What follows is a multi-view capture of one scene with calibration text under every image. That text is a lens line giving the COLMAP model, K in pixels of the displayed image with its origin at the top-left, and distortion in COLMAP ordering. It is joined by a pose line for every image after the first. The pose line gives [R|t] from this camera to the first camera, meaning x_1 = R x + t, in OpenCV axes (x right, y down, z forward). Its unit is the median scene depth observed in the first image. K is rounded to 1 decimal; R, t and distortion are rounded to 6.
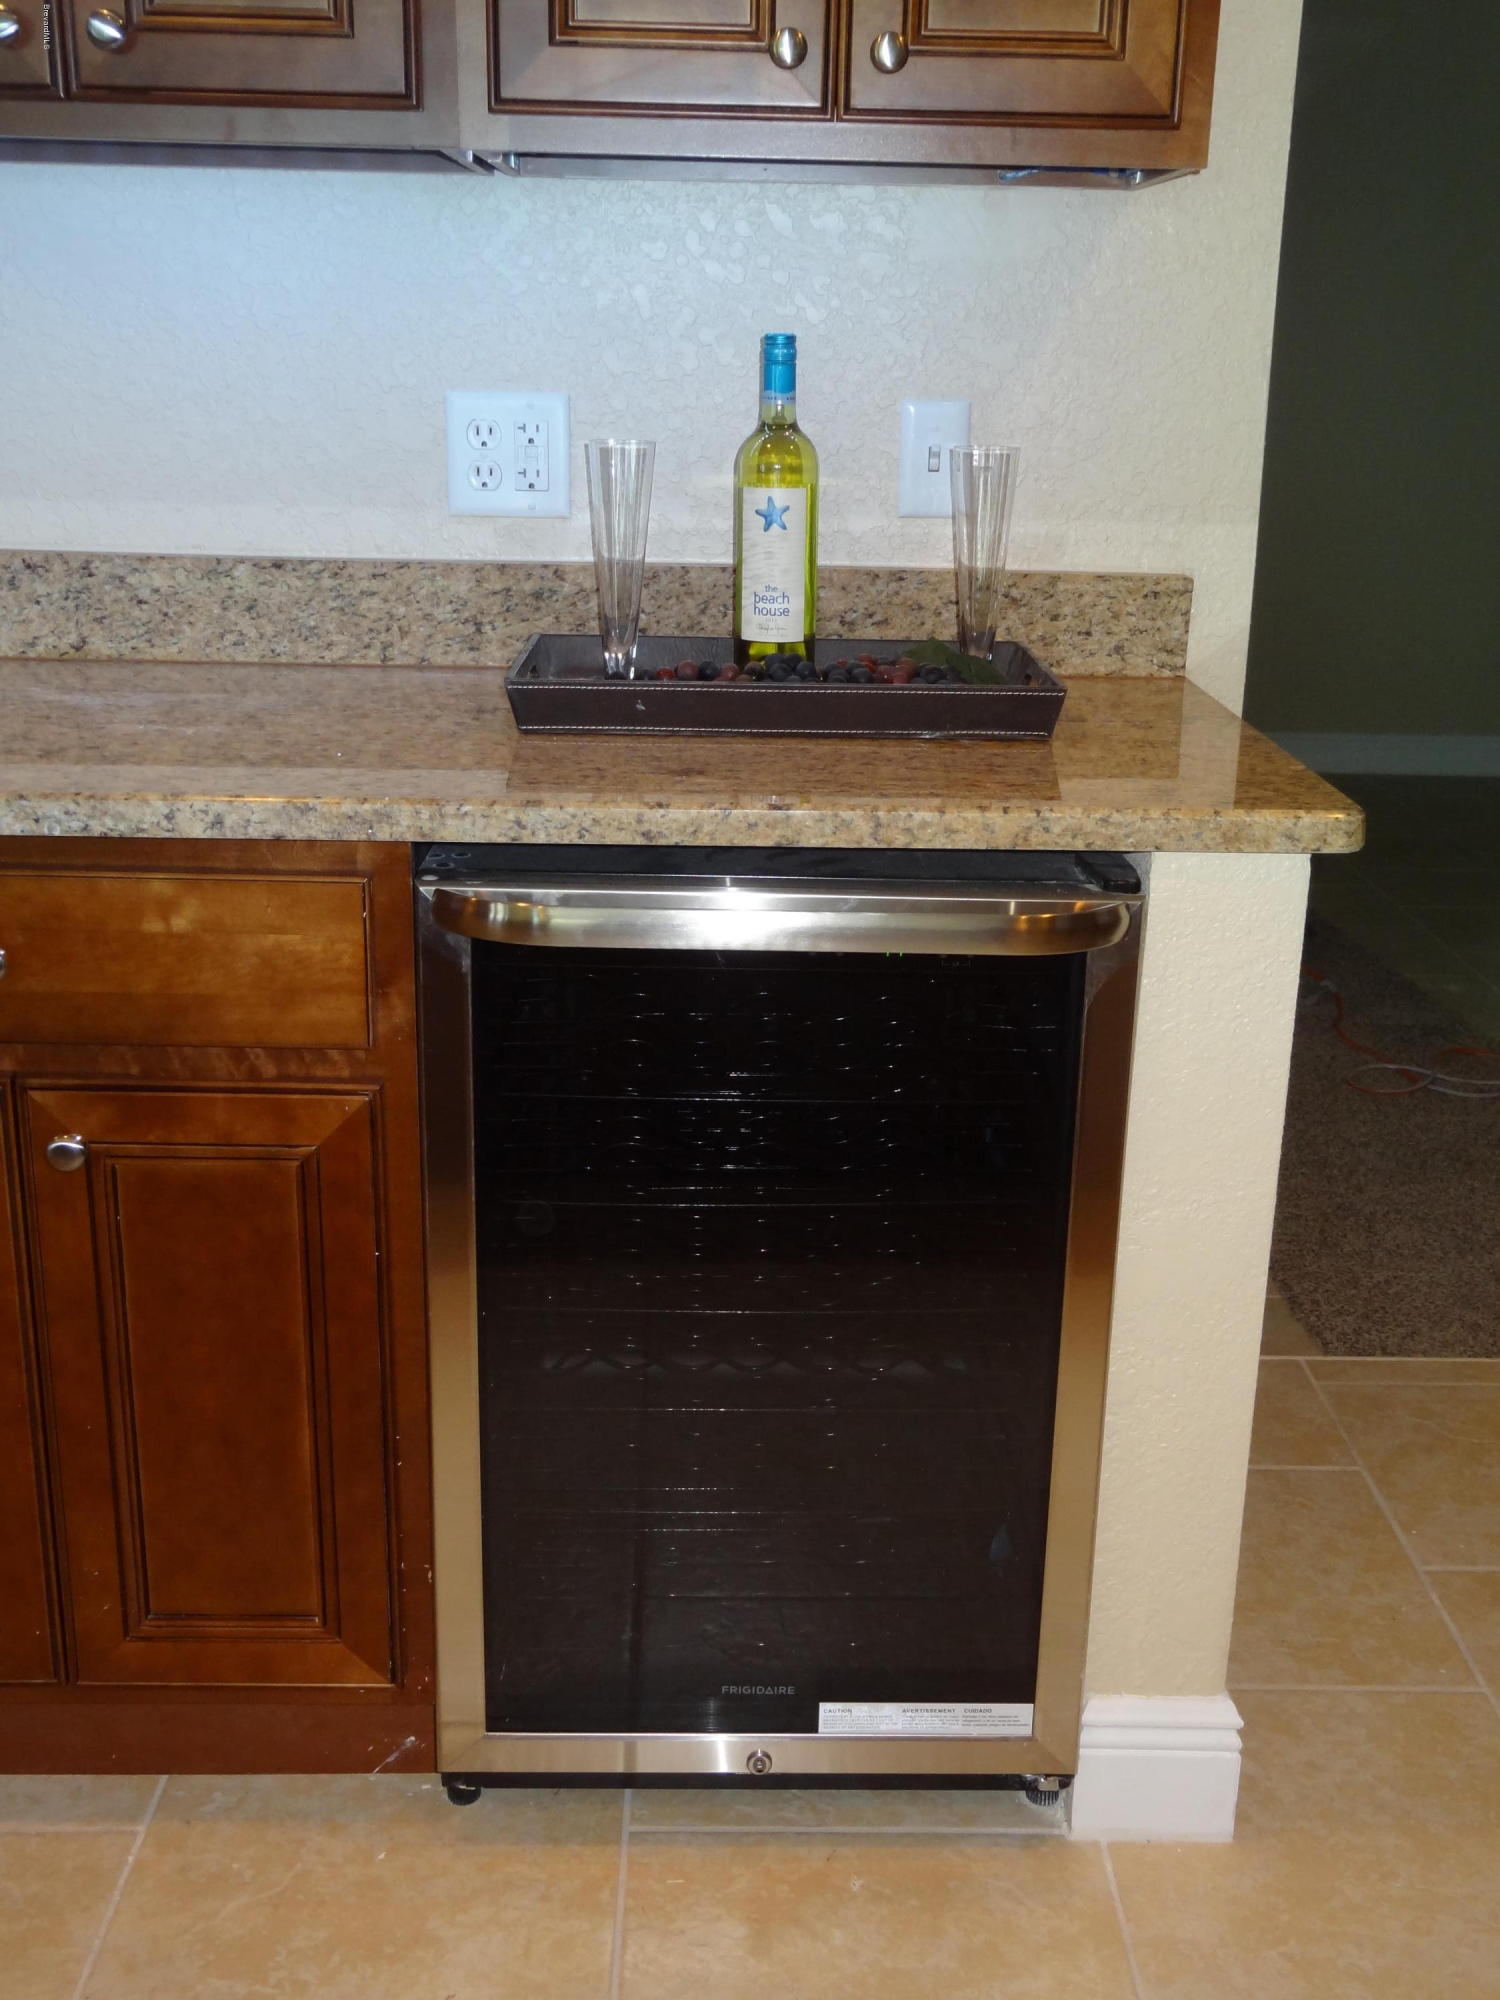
lens RADIAL K [[2032.1, 0, 750.0], [0, 2032.1, 1000.0], [0, 0, 1]] dist [0.004700, 0.005335]
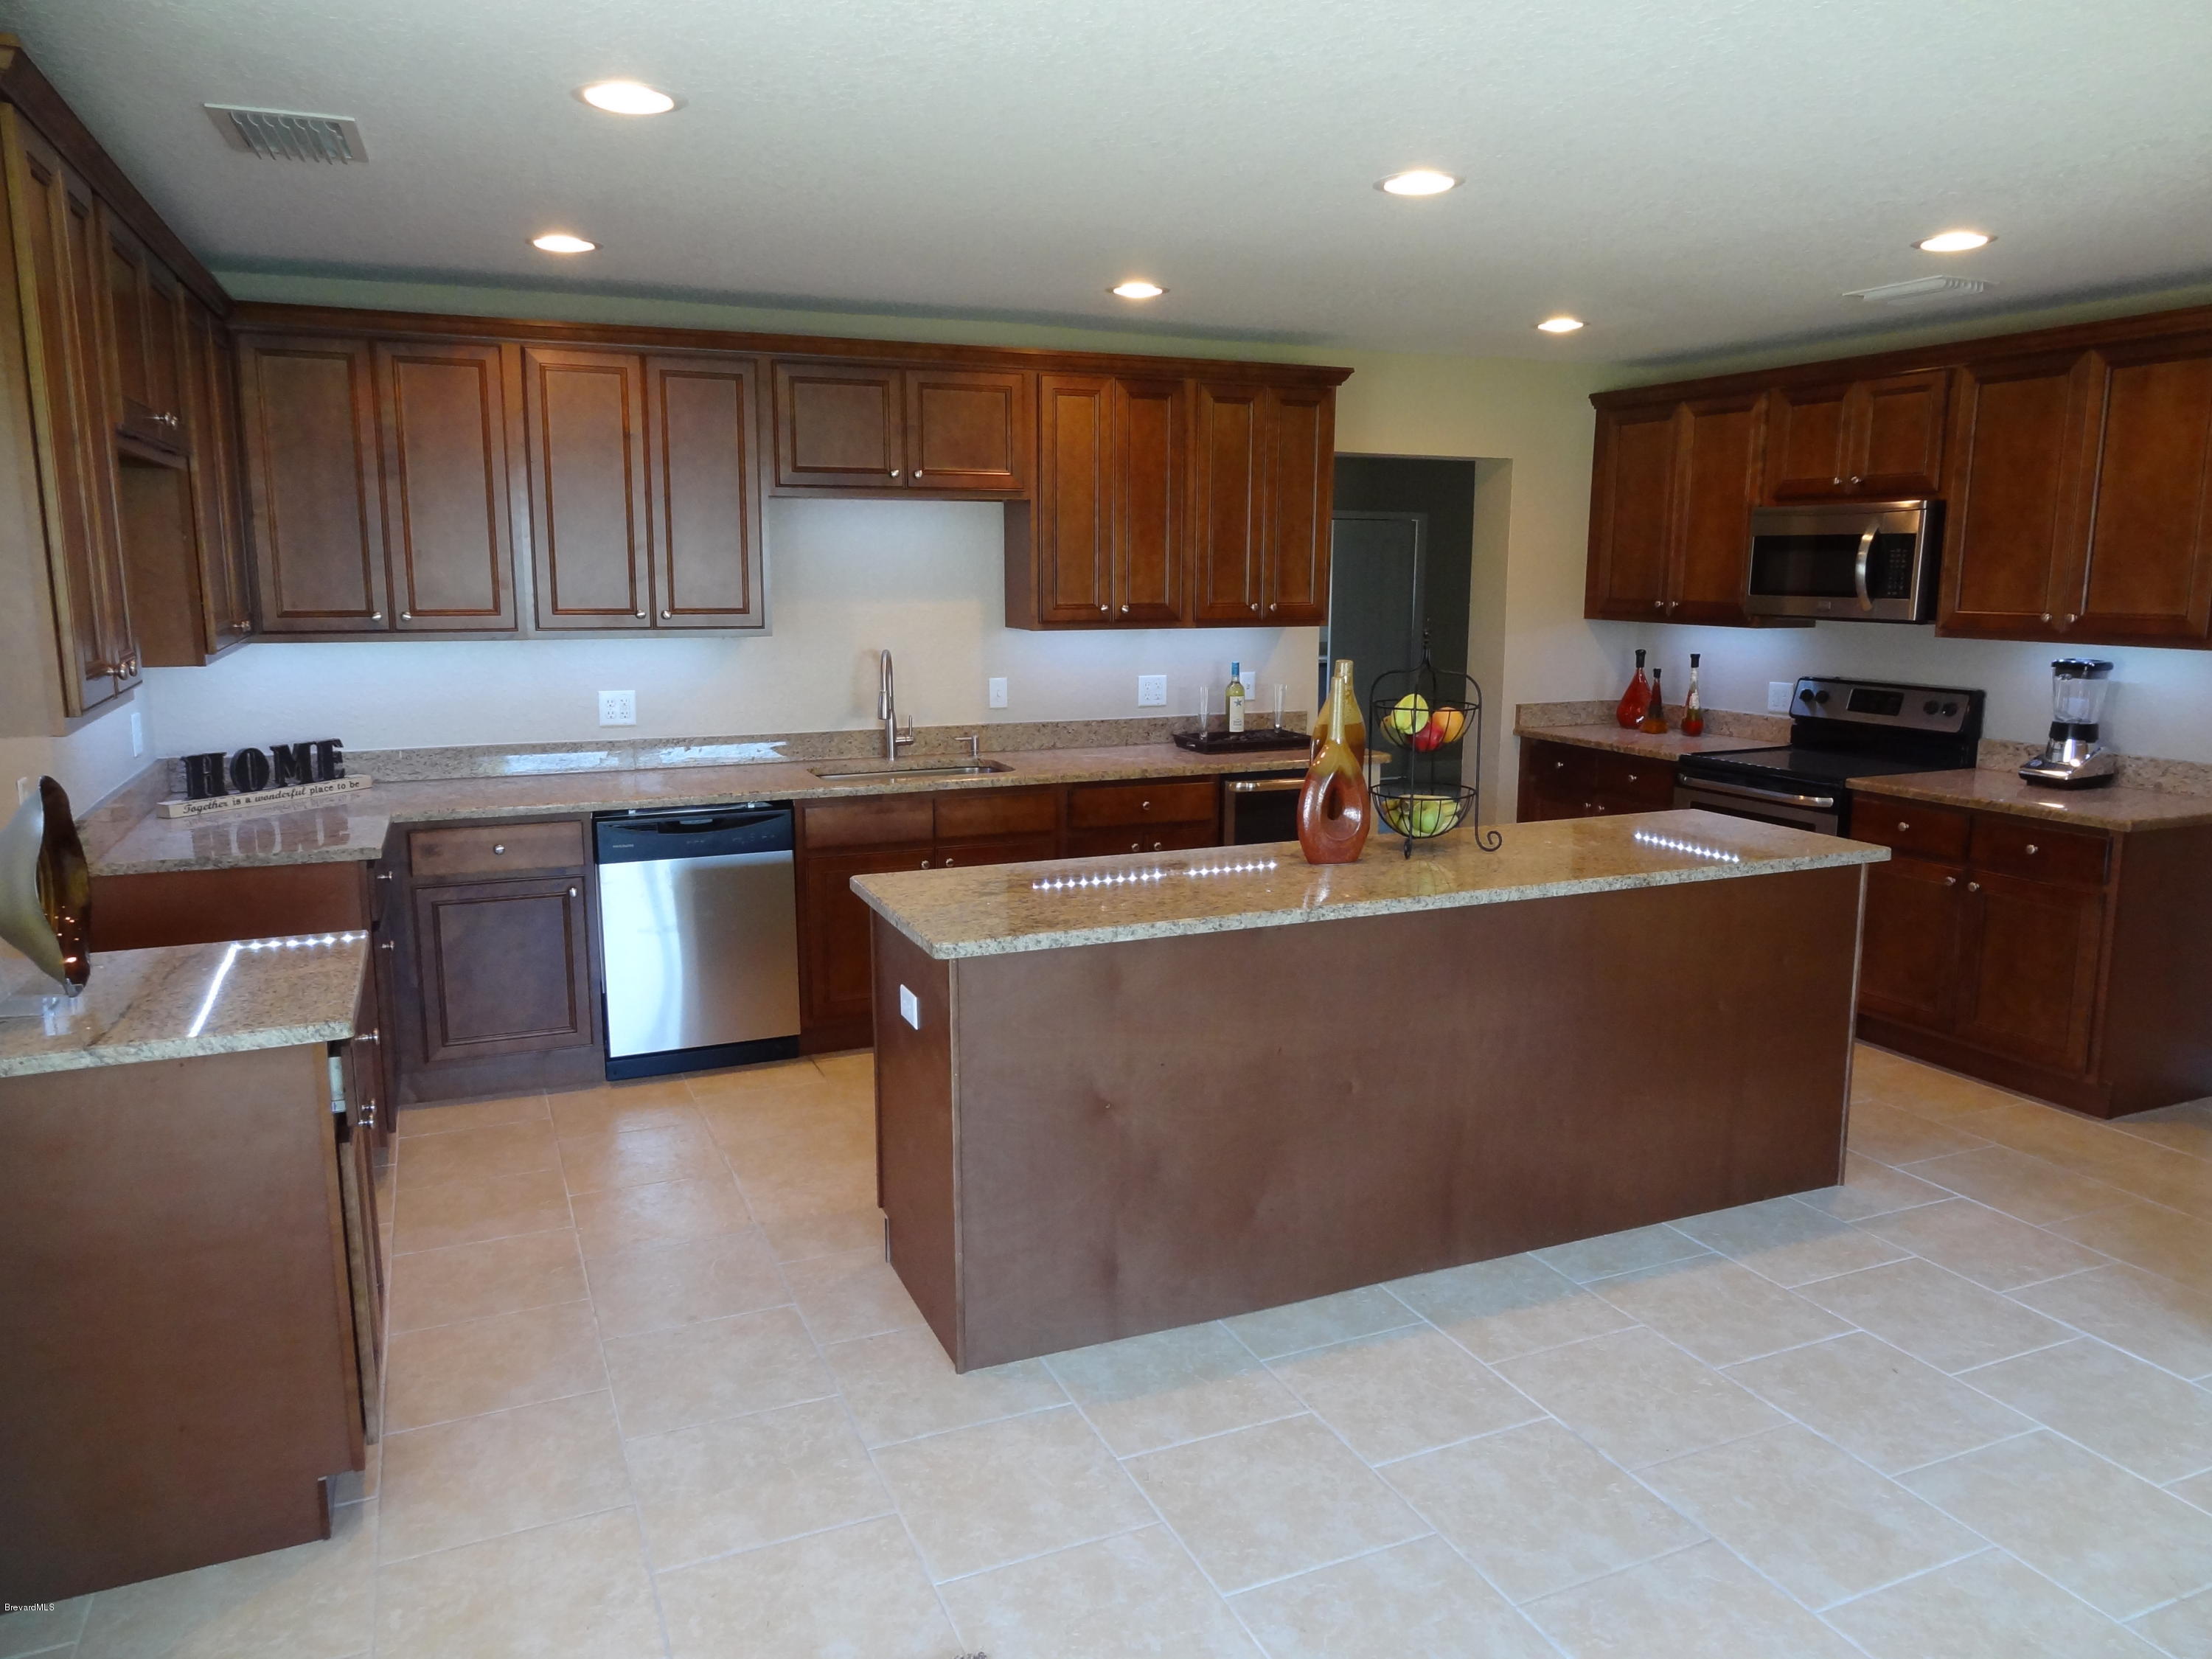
lens RADIAL K [[1549.4, 0, 1111.7], [0, 1549.4, 828.4], [0, 0, 1]] dist [-0.000326, 0.007435]
pose [[0.919093, -0.085026, 0.384757, -1.418858], [0.134458, 0.985510, -0.103402, 0.305815], [-0.370390, 0.146770, 0.917208, -1.750717]]
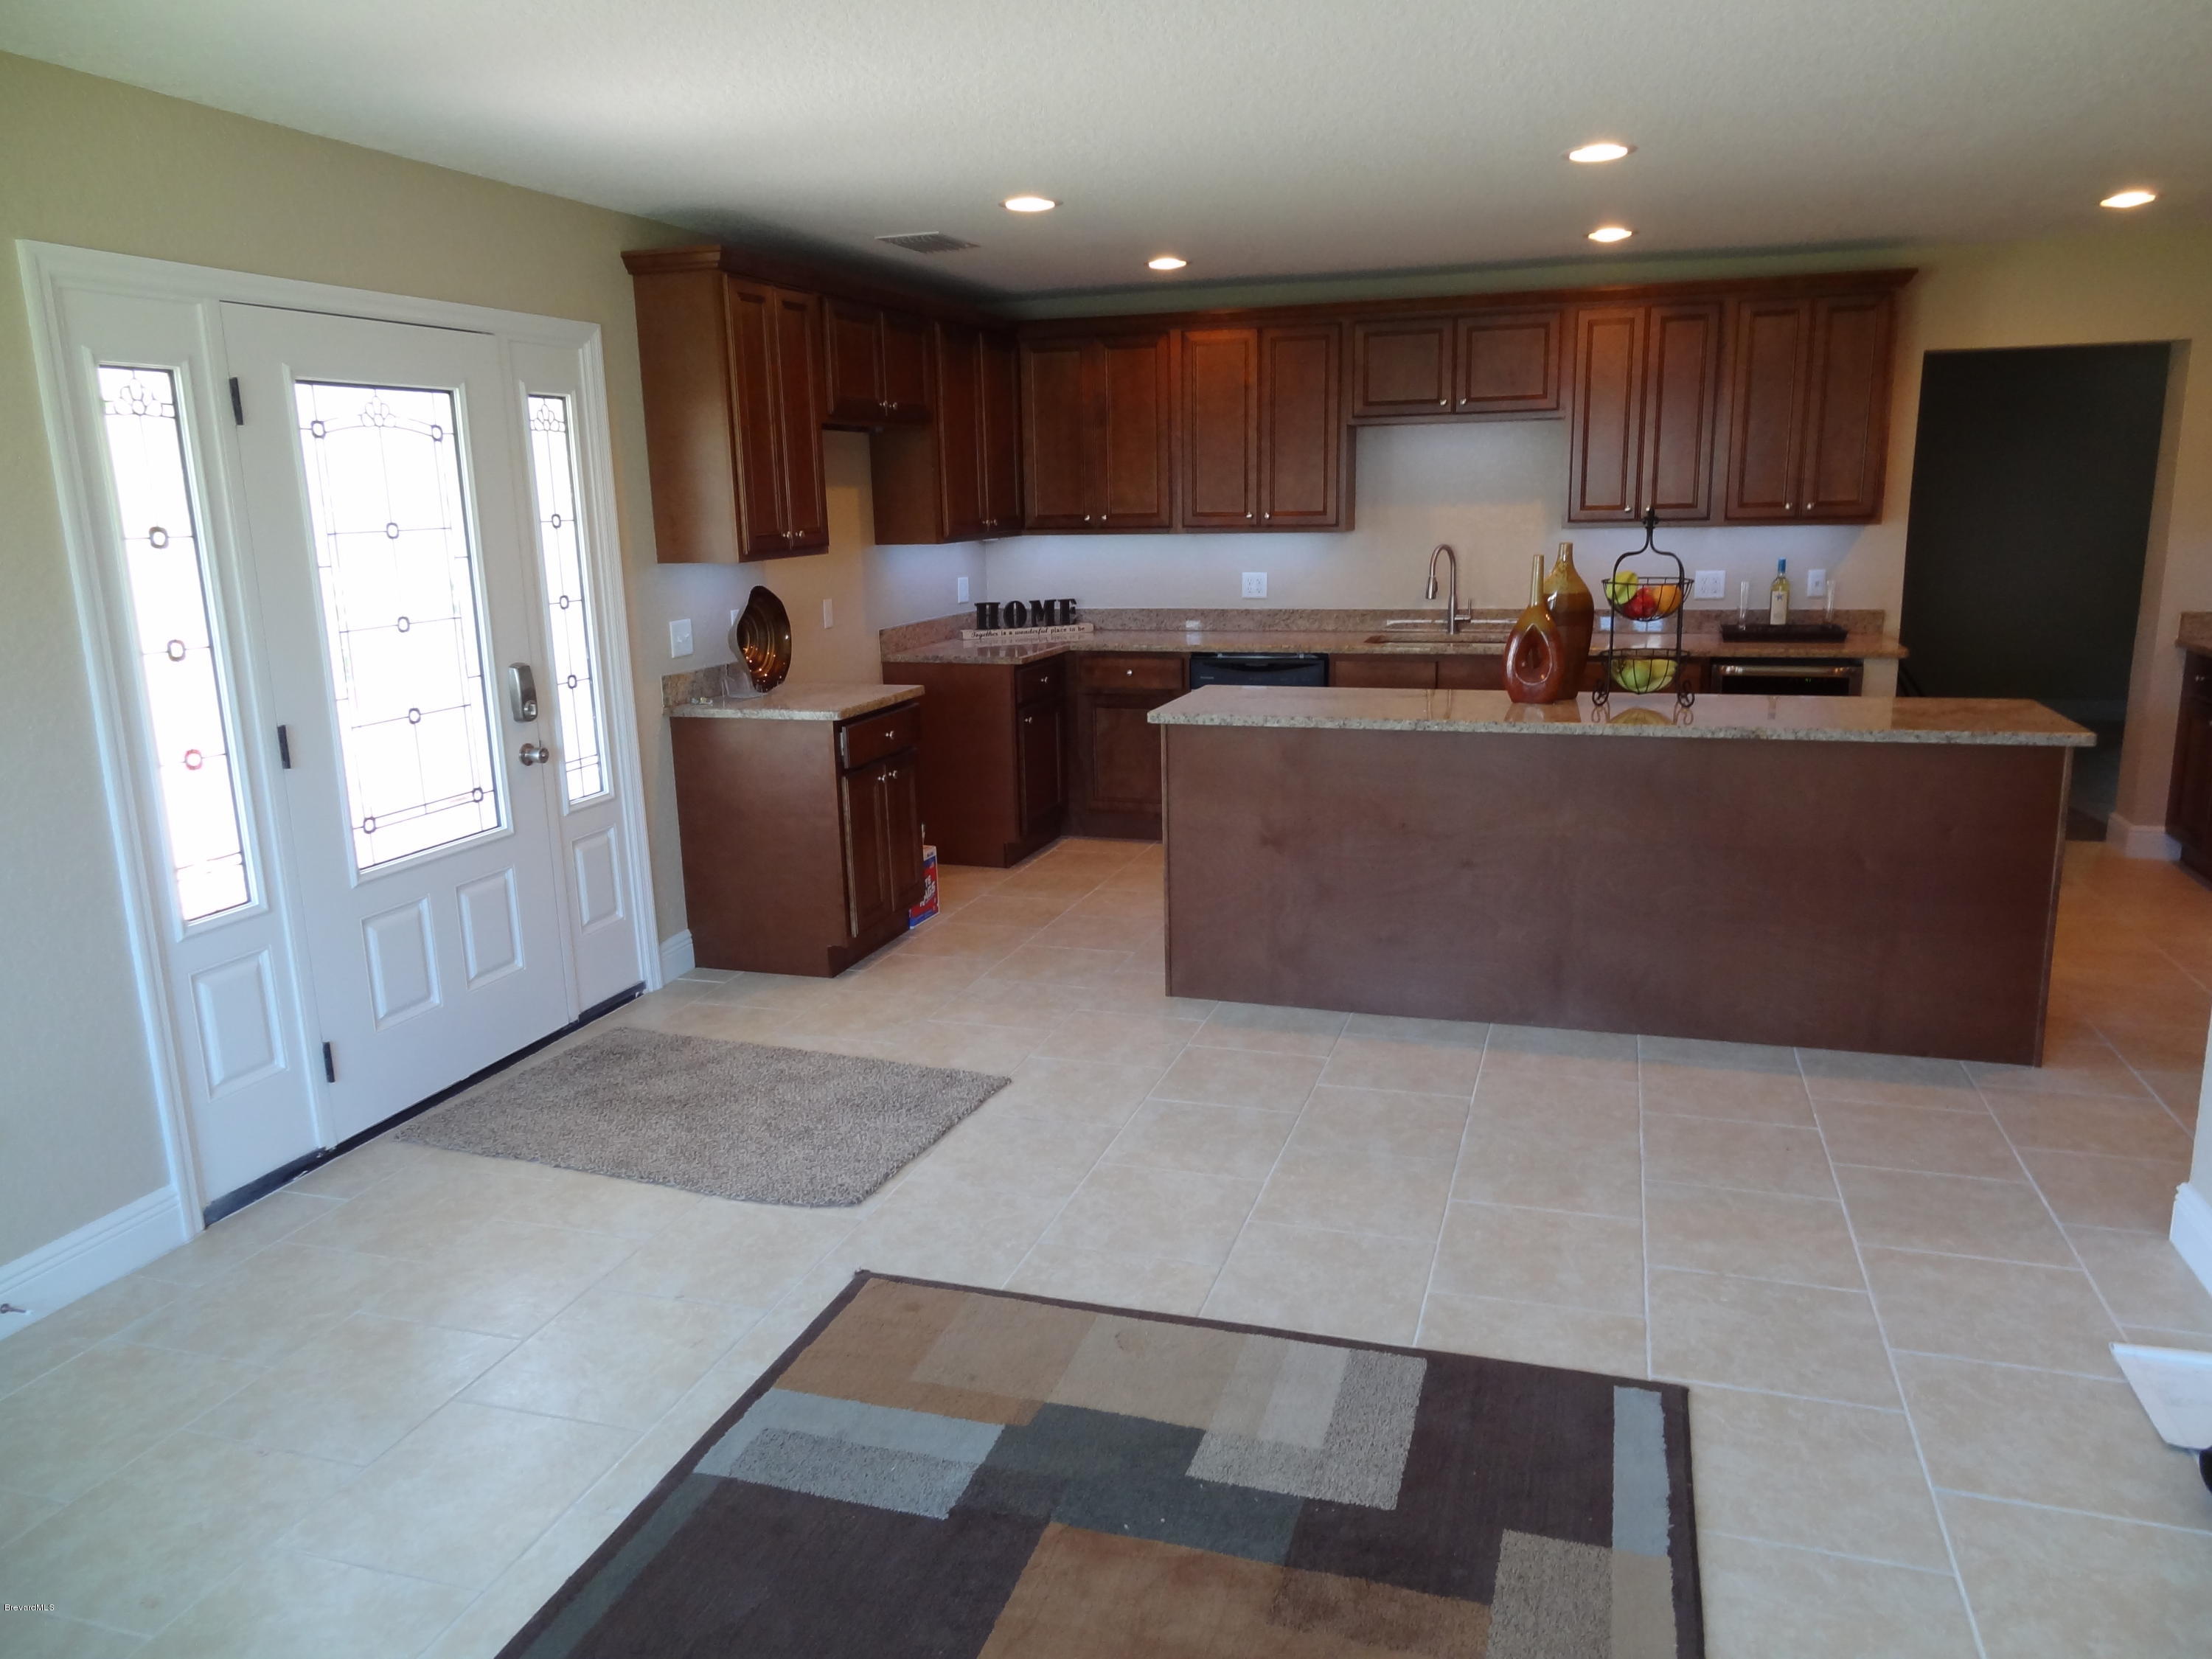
lens RADIAL K [[1549.4, 0, 1111.7], [0, 1549.4, 828.4], [0, 0, 1]] dist [-0.000326, 0.007435]
pose [[0.947986, 0.026767, -0.317183, -0.276409], [-0.056782, 0.994696, -0.085765, 0.628717], [0.313205, 0.099314, 0.944478, -2.571713]]
